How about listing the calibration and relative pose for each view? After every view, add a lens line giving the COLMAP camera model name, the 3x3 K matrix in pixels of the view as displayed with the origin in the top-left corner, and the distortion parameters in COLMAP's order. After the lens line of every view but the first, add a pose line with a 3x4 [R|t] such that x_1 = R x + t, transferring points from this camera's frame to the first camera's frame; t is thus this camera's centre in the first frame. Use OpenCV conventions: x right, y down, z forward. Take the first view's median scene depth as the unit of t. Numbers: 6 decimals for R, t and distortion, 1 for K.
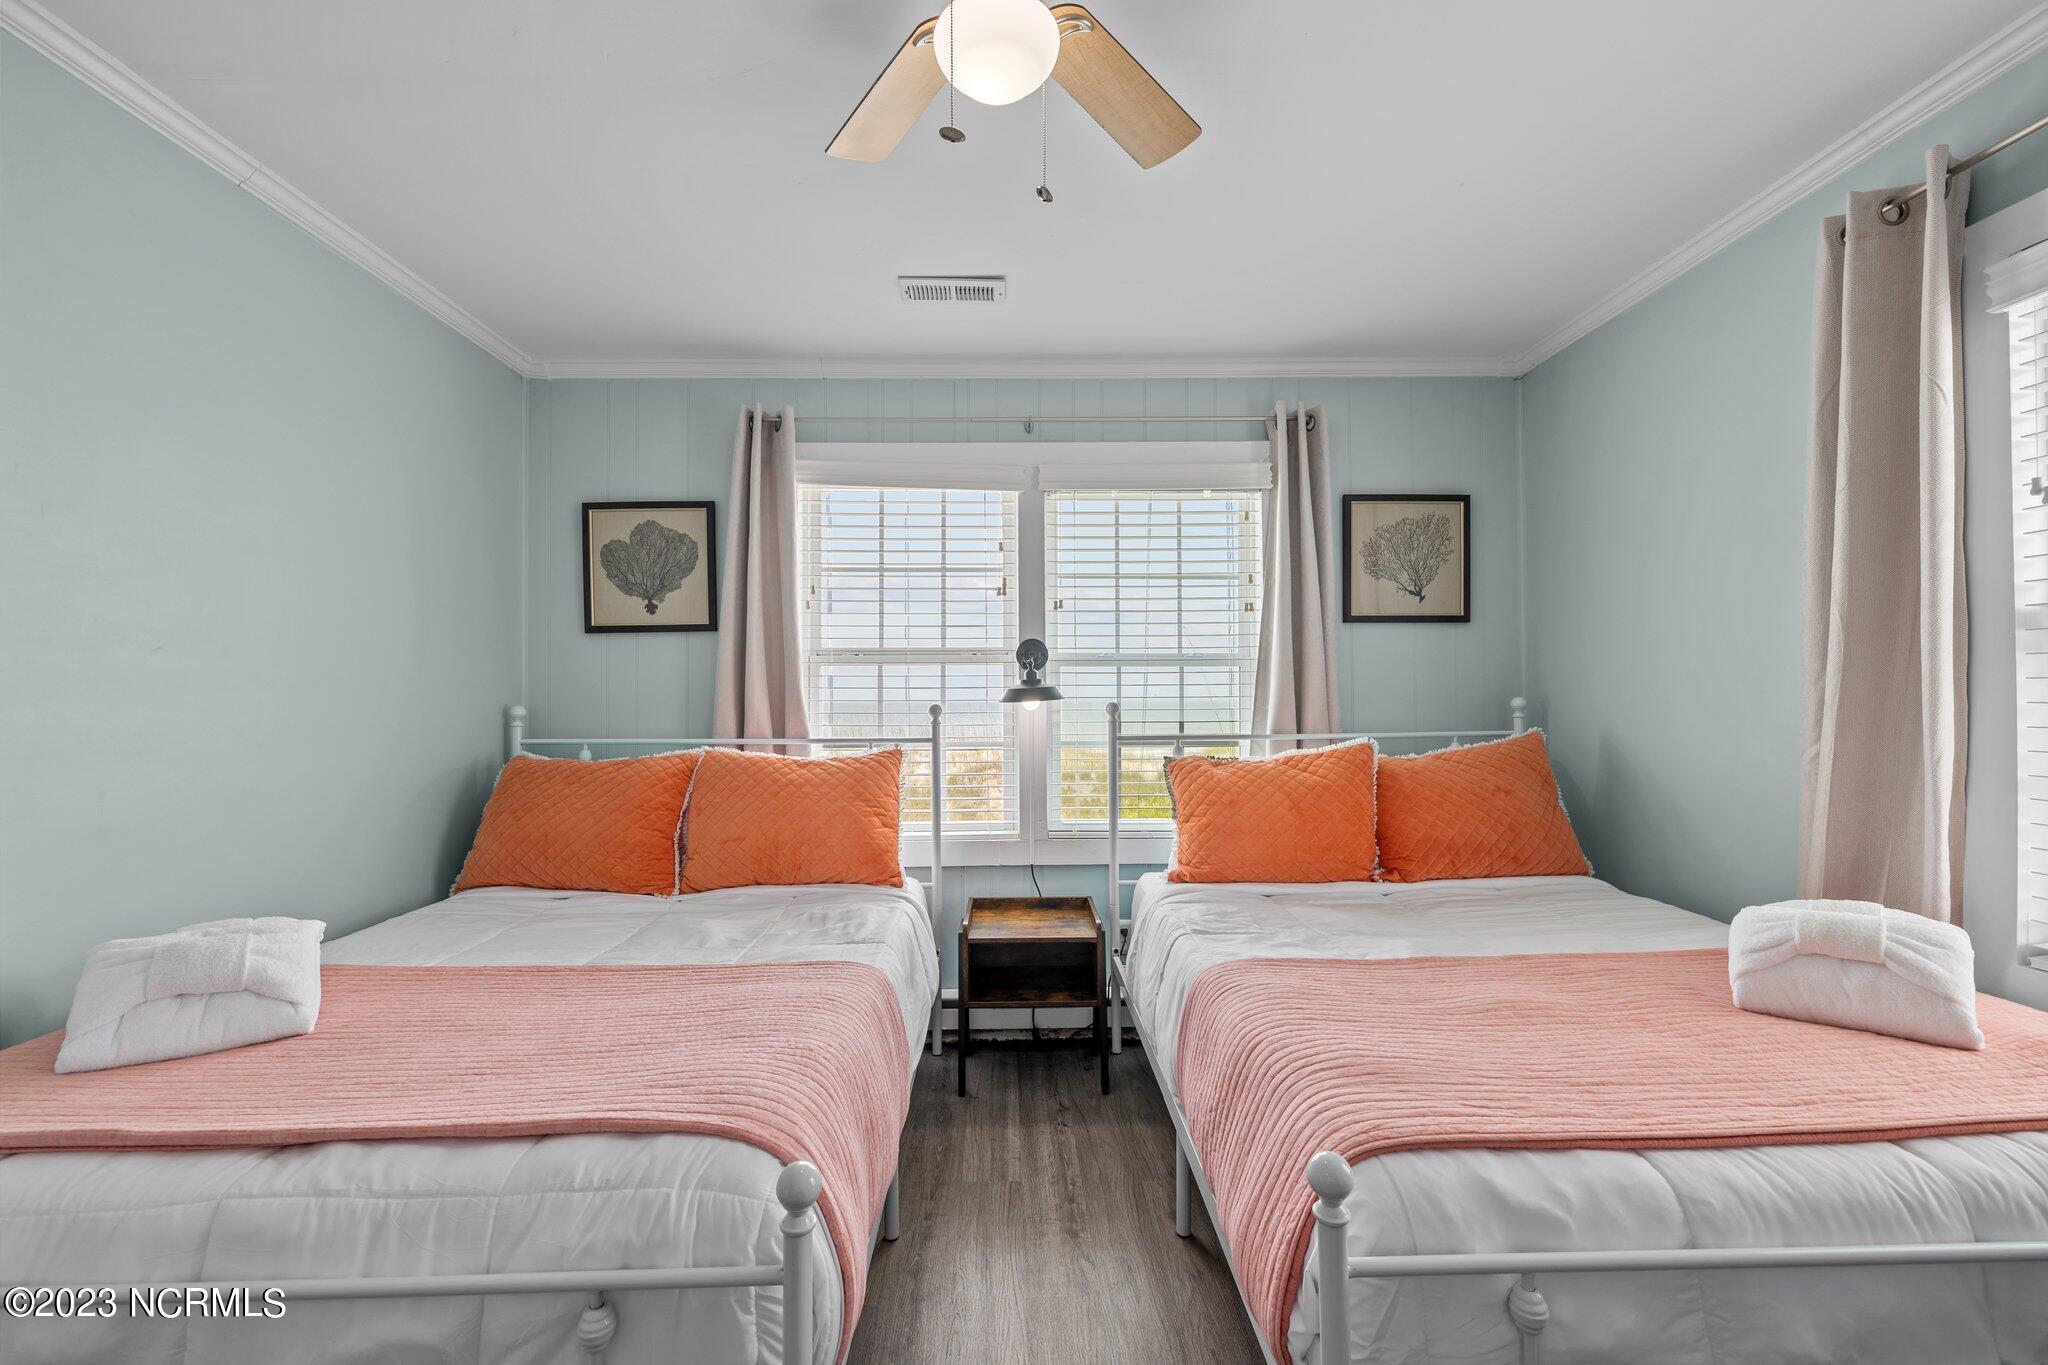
lens RADIAL K [[852.4, 0, 1025.4], [0, 852.4, 694.5], [0, 0, 1]] dist [0.003409, 0.000361]
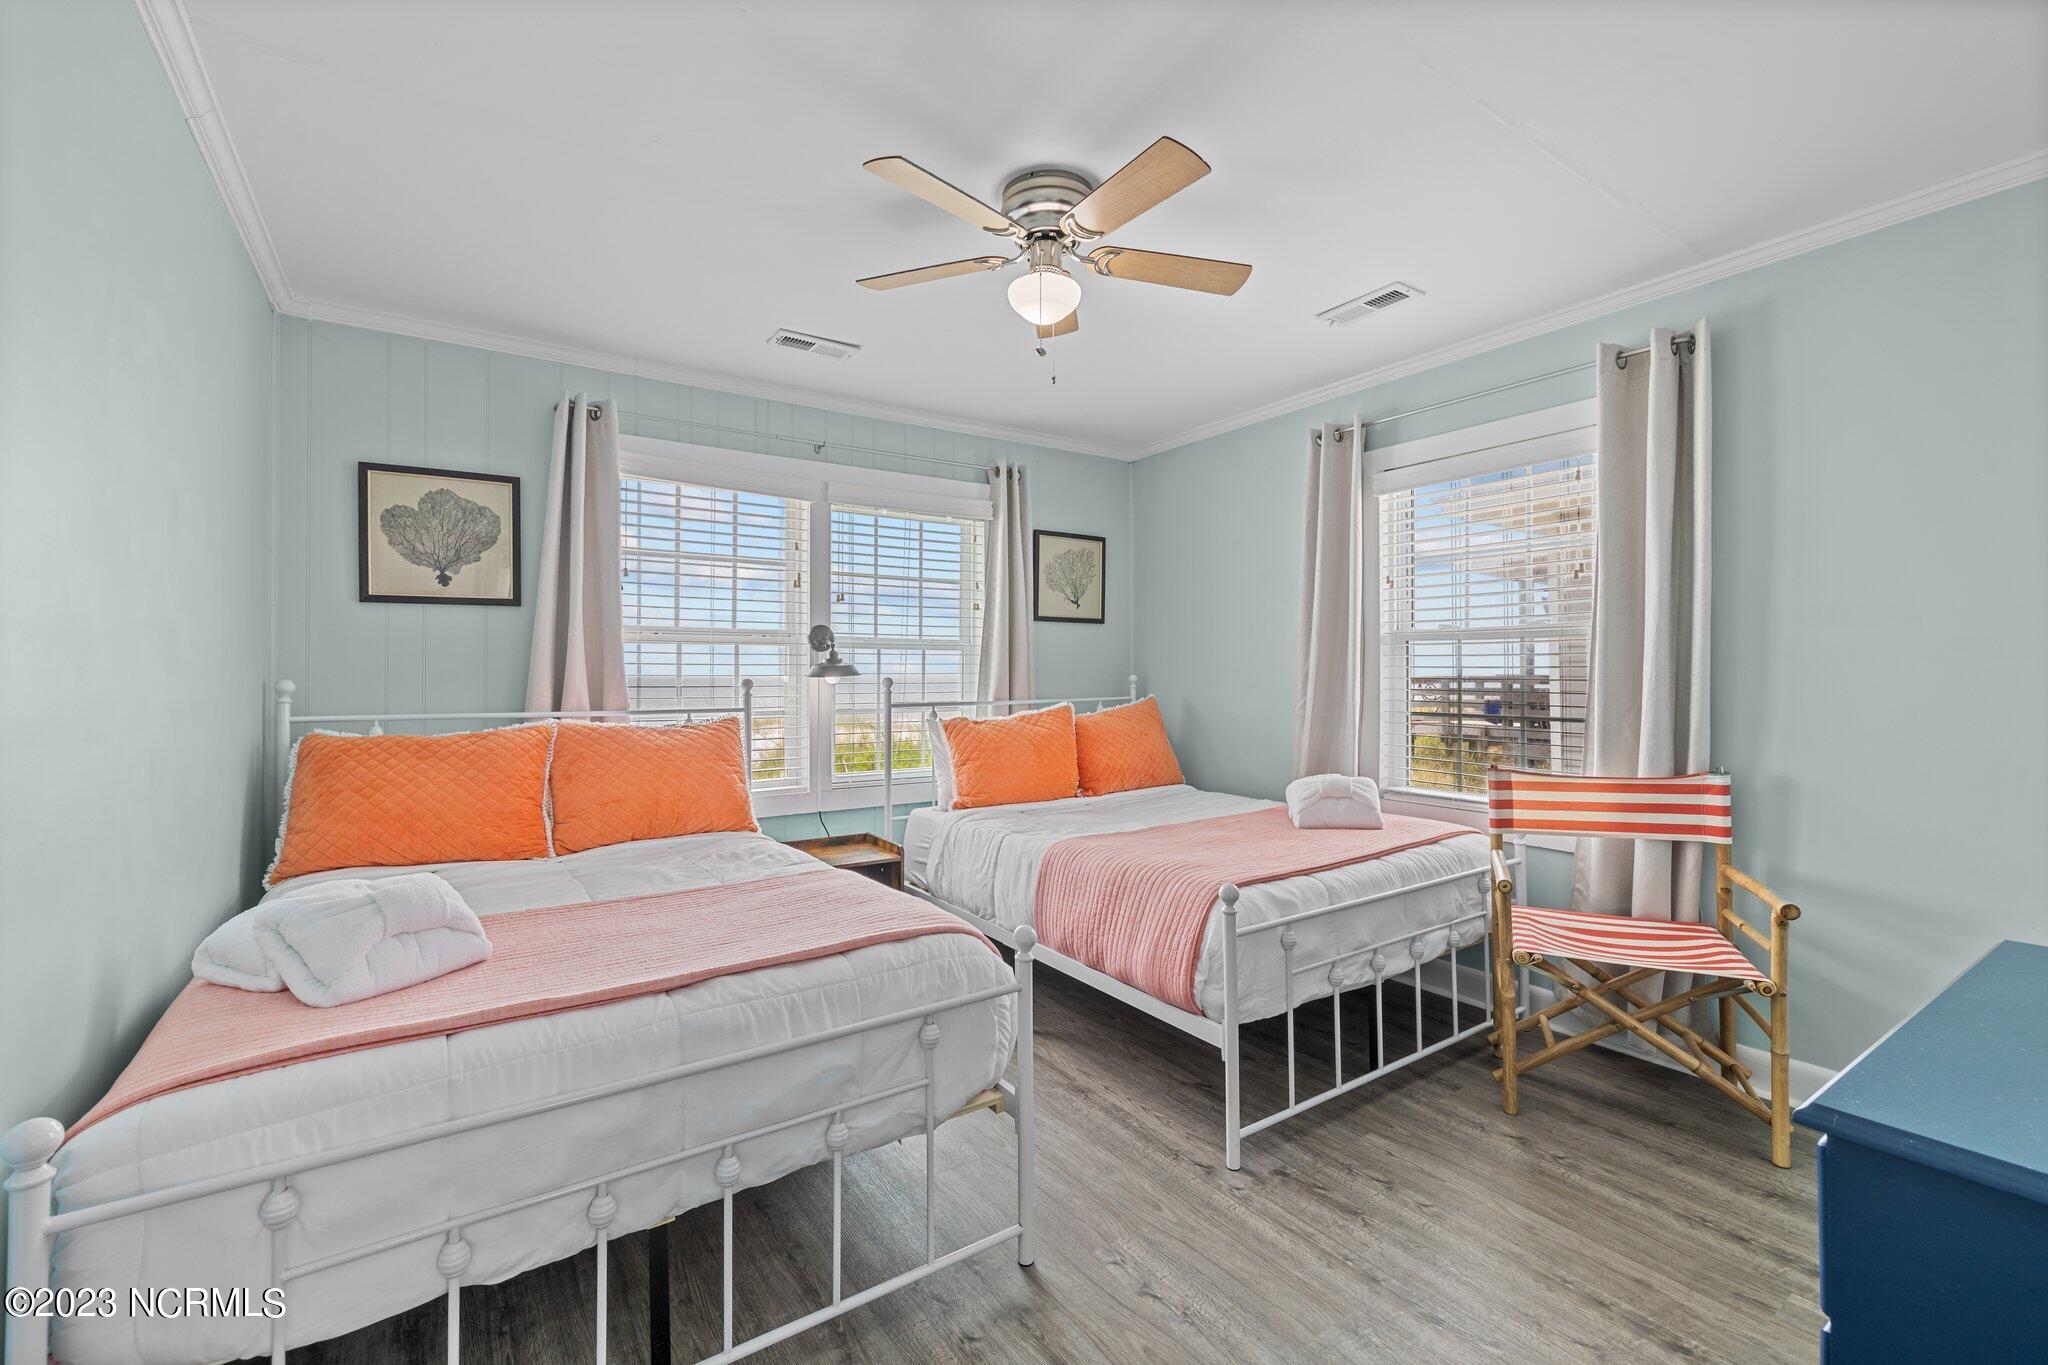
lens RADIAL K [[856.1, 0, 1024.0], [0, 856.1, 682.5], [0, 0, 1]] dist [0.002033, 0.000451]
pose [[0.840863, -0.000868, 0.541247, -0.420015], [-0.006079, 0.999920, 0.011048, 0.001129], [-0.541214, -0.012580, 0.840791, -0.182597]]
